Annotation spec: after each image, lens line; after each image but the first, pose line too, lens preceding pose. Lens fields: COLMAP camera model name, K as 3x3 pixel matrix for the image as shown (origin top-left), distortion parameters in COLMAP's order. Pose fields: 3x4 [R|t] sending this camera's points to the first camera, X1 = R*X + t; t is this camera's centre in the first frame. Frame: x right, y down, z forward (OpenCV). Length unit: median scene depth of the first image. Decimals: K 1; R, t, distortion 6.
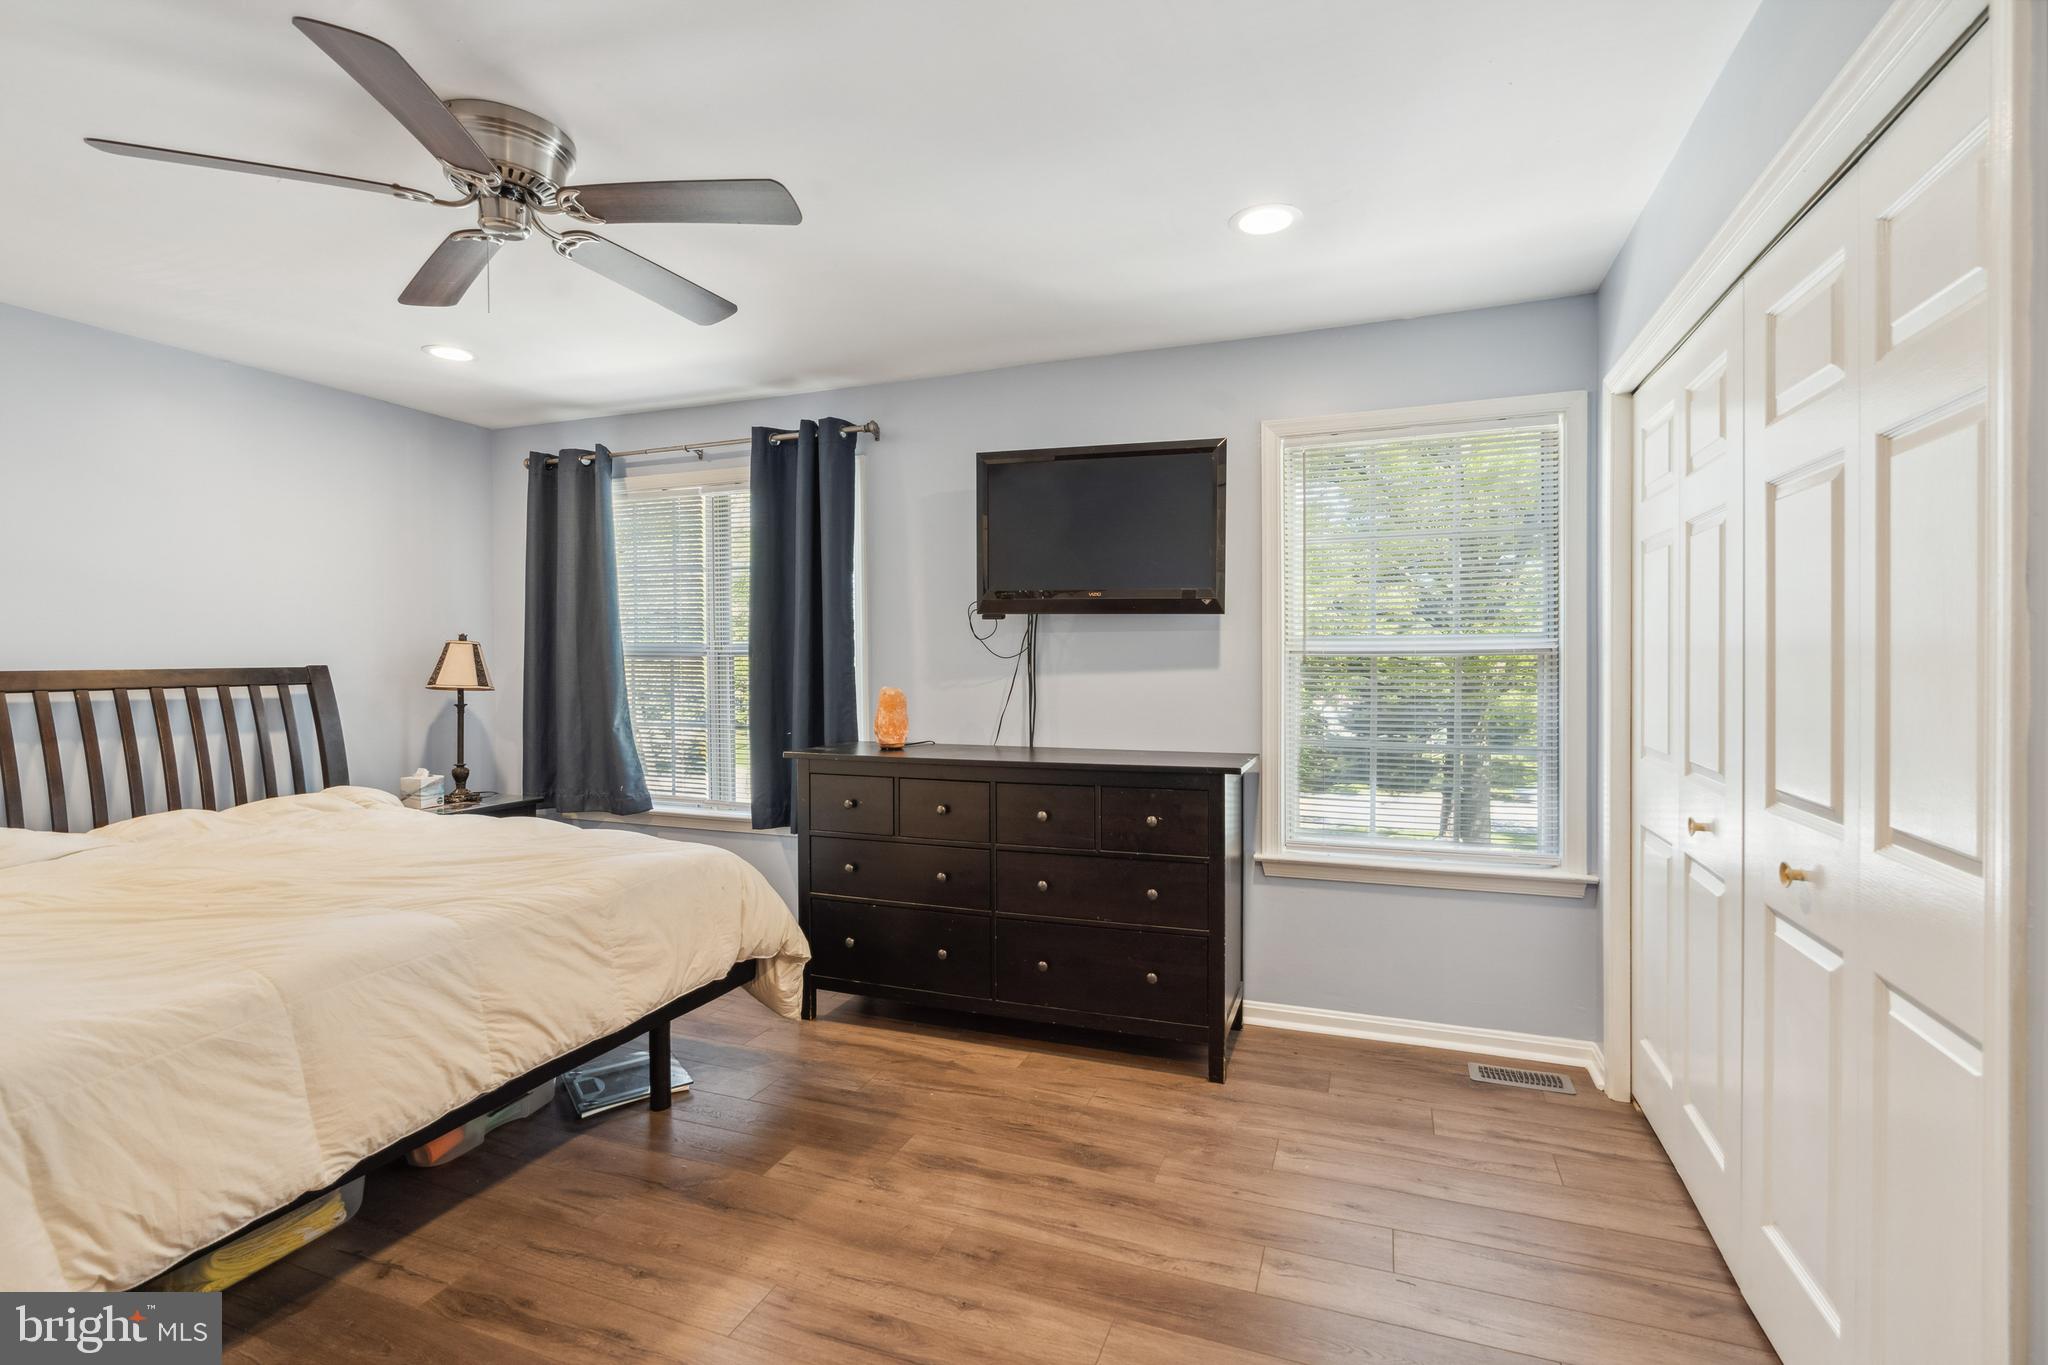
lens RADIAL K [[949.6, 0, 1015.1], [0, 949.6, 662.5], [0, 0, 1]] dist [-0.002849, -0.000304]
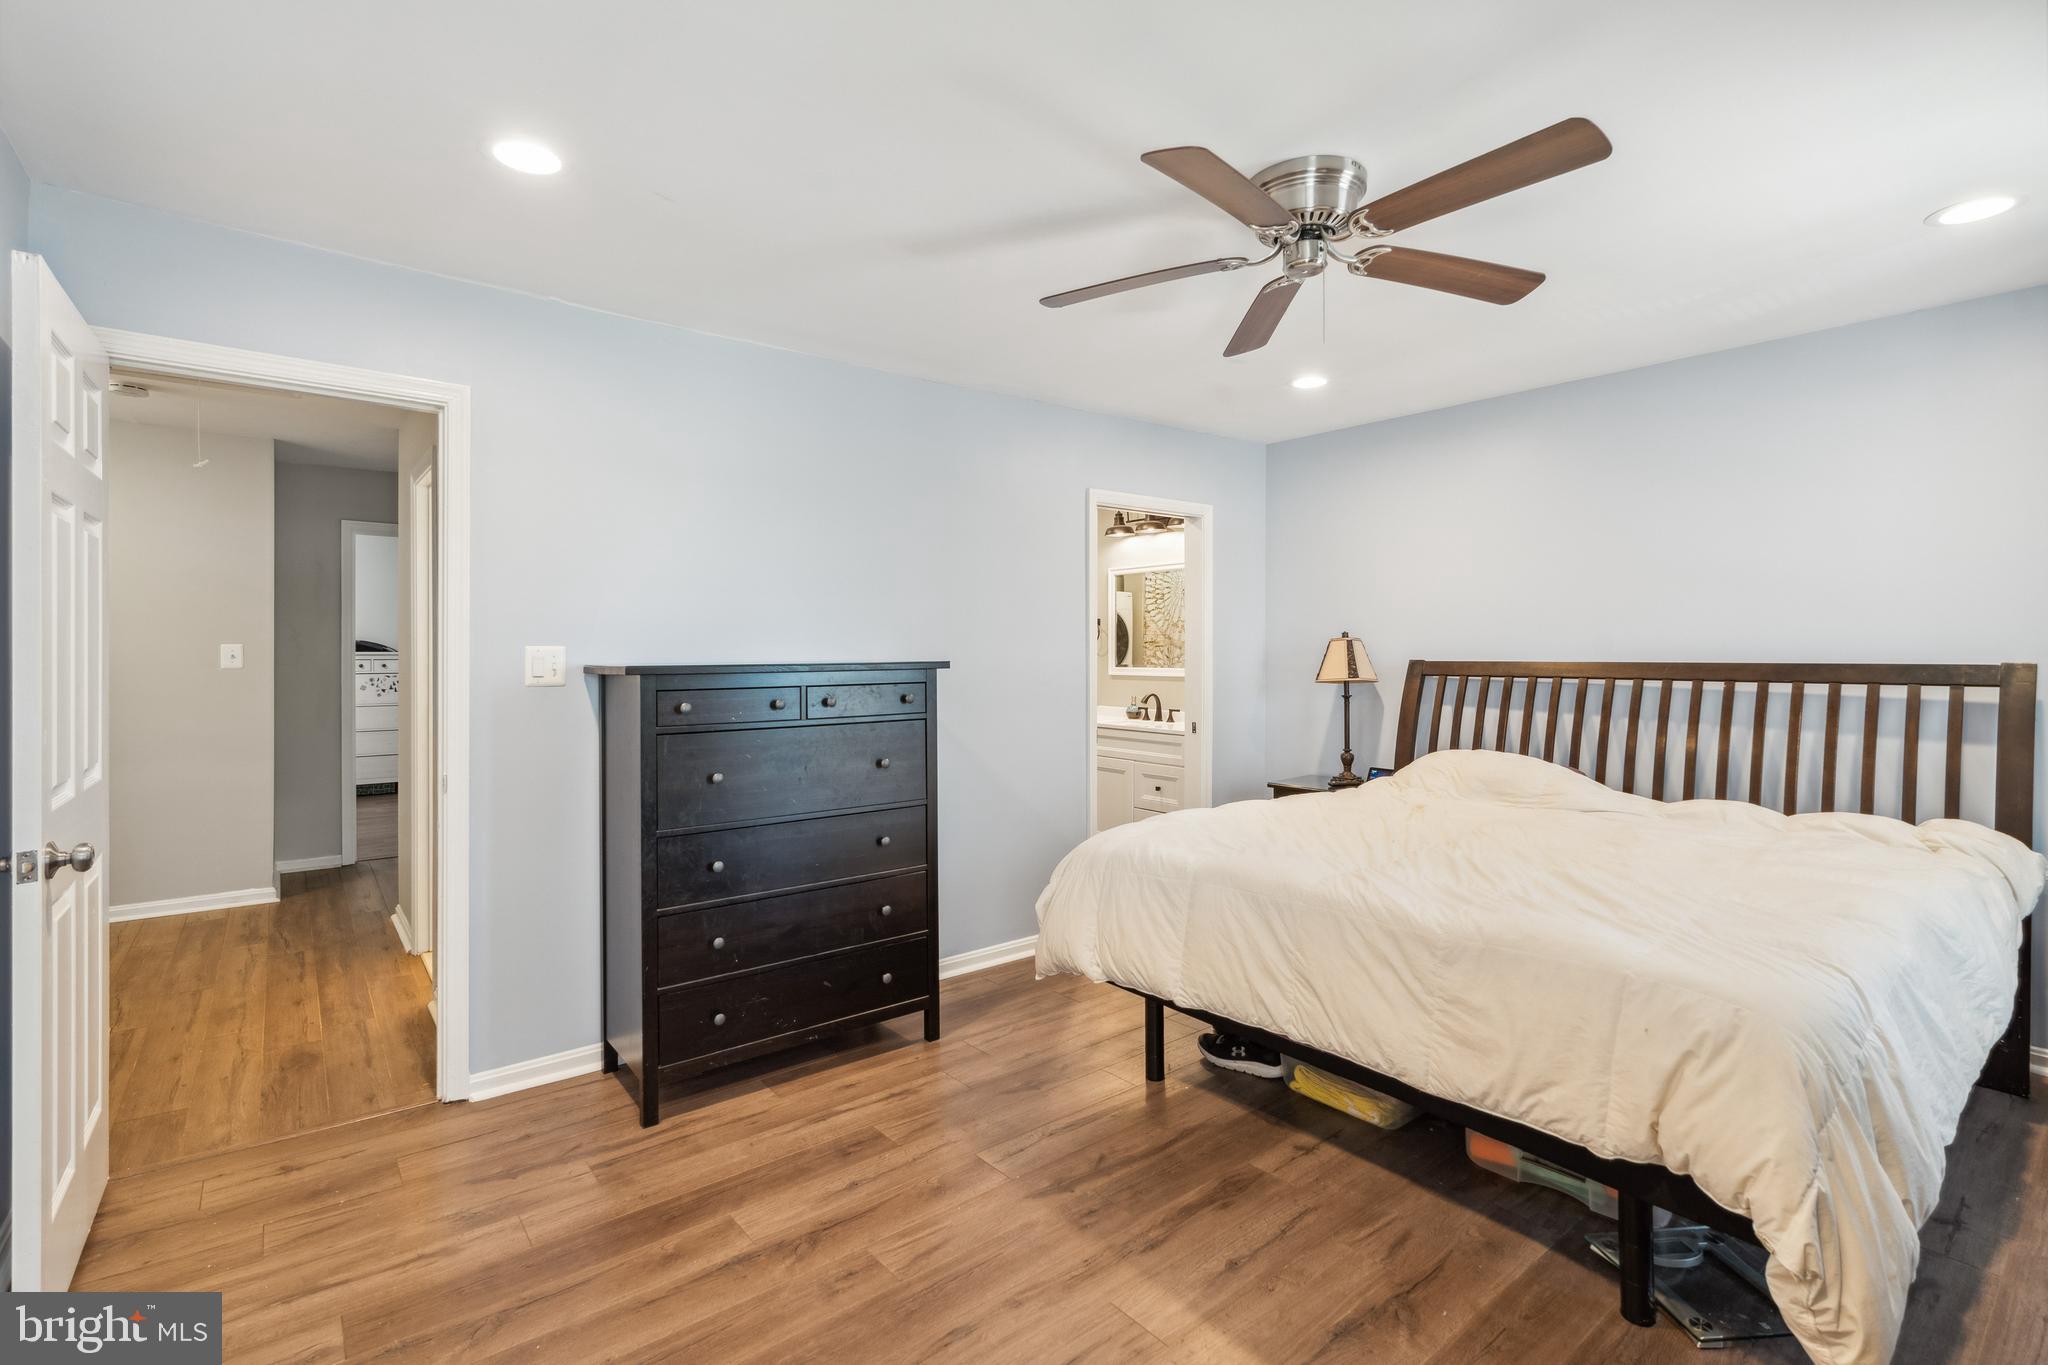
lens RADIAL K [[949.6, 0, 1015.1], [0, 949.6, 662.5], [0, 0, 1]] dist [-0.002849, -0.000304]
pose [[-0.499117, 0.022731, -0.866237, 0.589308], [-0.009702, 0.999447, 0.031817, -0.025797], [0.866480, 0.024285, -0.498620, 1.299943]]
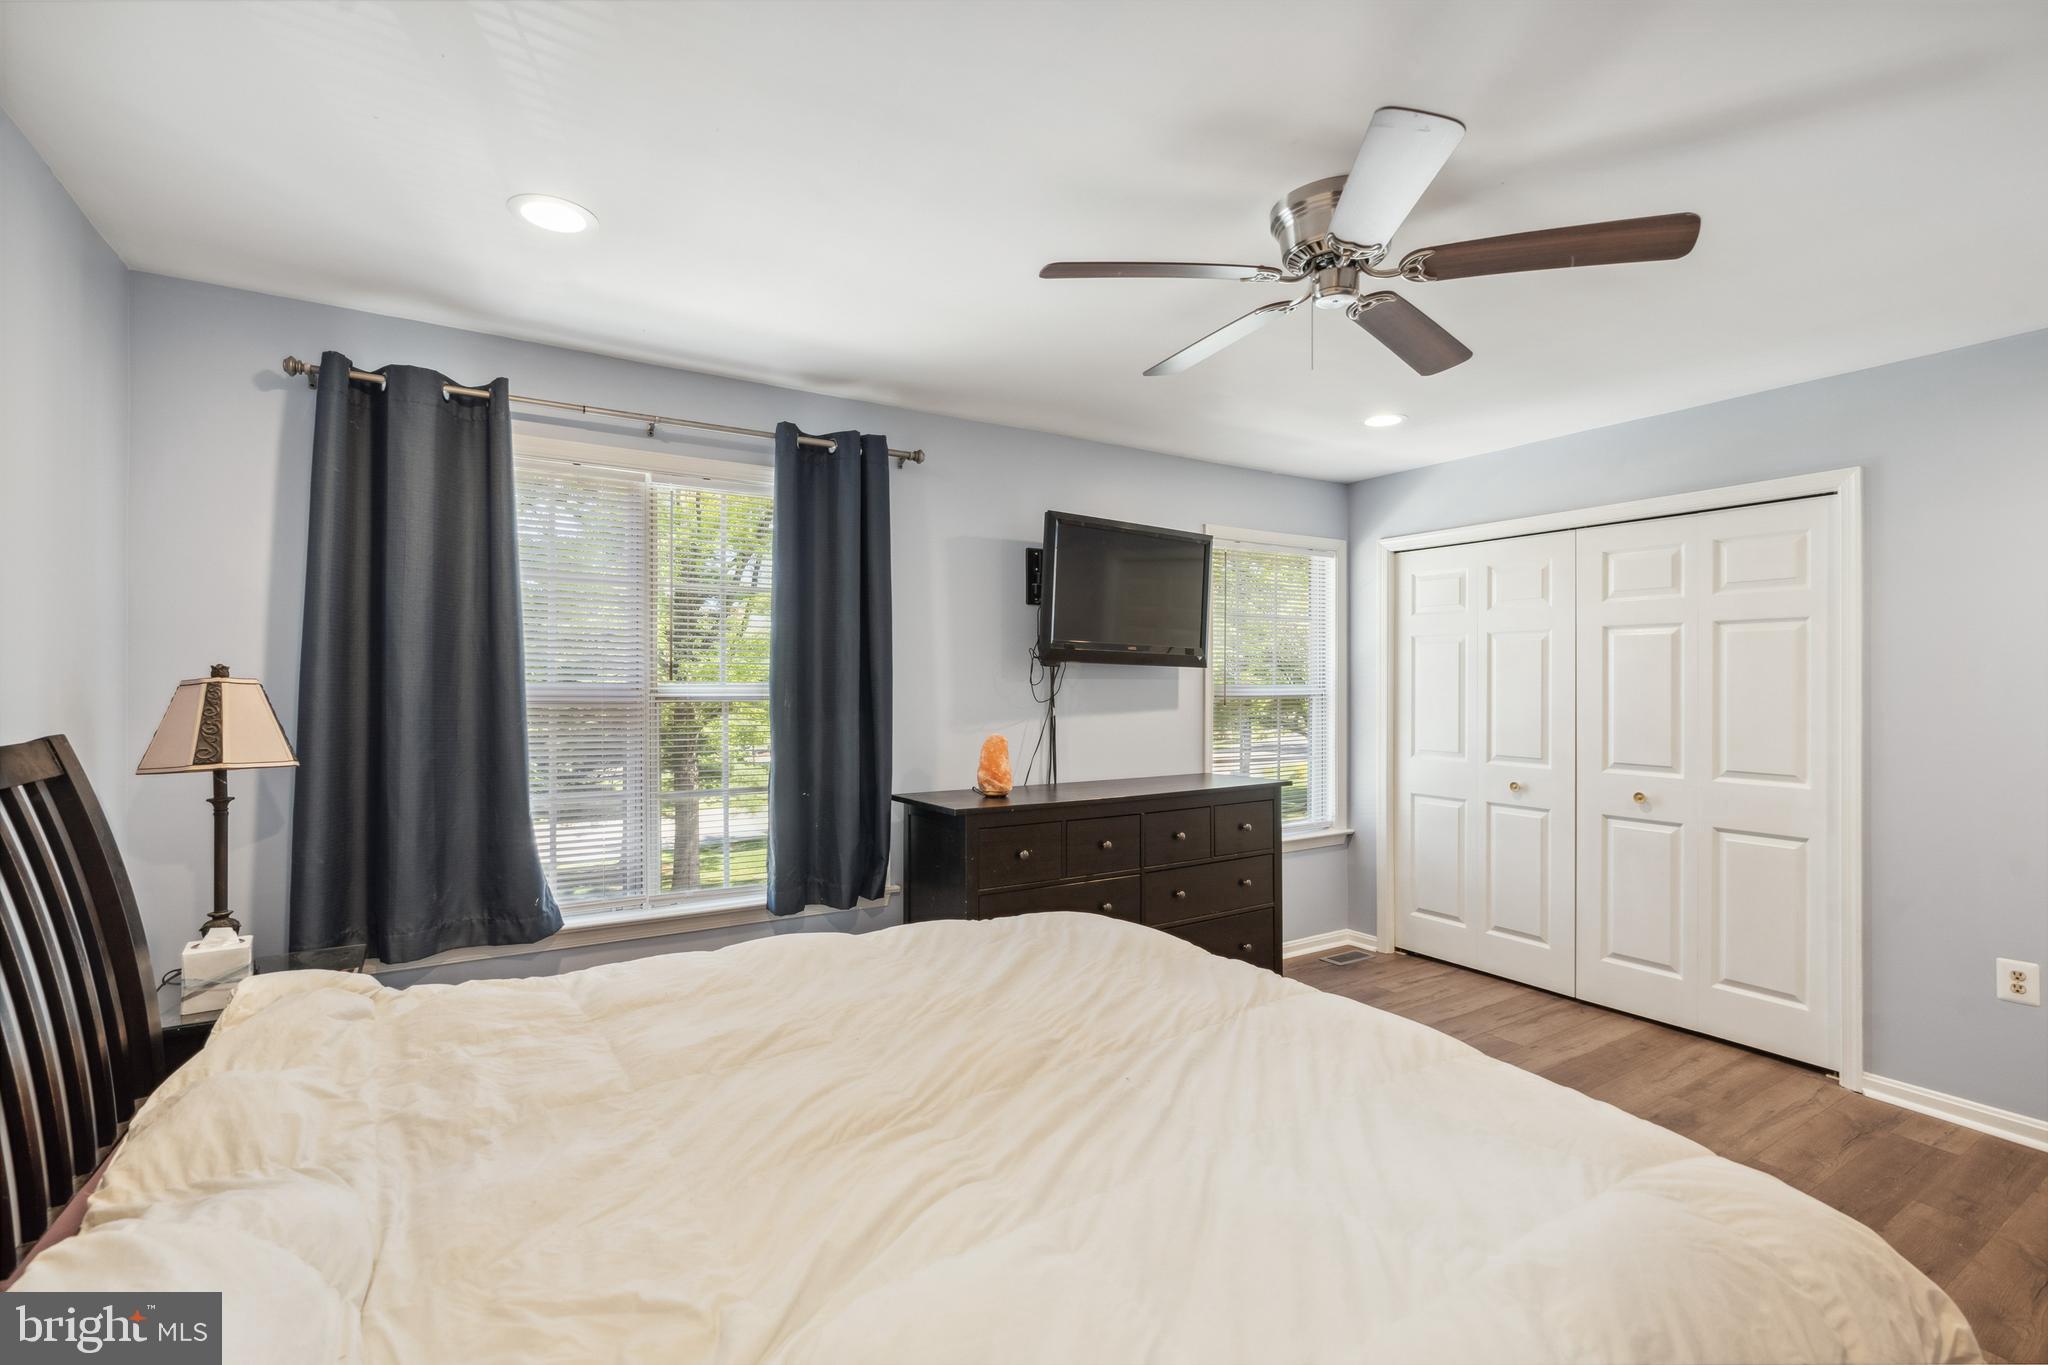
lens RADIAL K [[945.1, 0, 1024.0], [0, 945.1, 682.5], [0, 0, 1]] dist [-0.002582, -0.000150]
pose [[0.587573, 0.005842, 0.809150, -0.804091], [-0.000356, 0.999976, -0.006961, -0.018175], [-0.809171, 0.003802, 0.587561, 0.353942]]
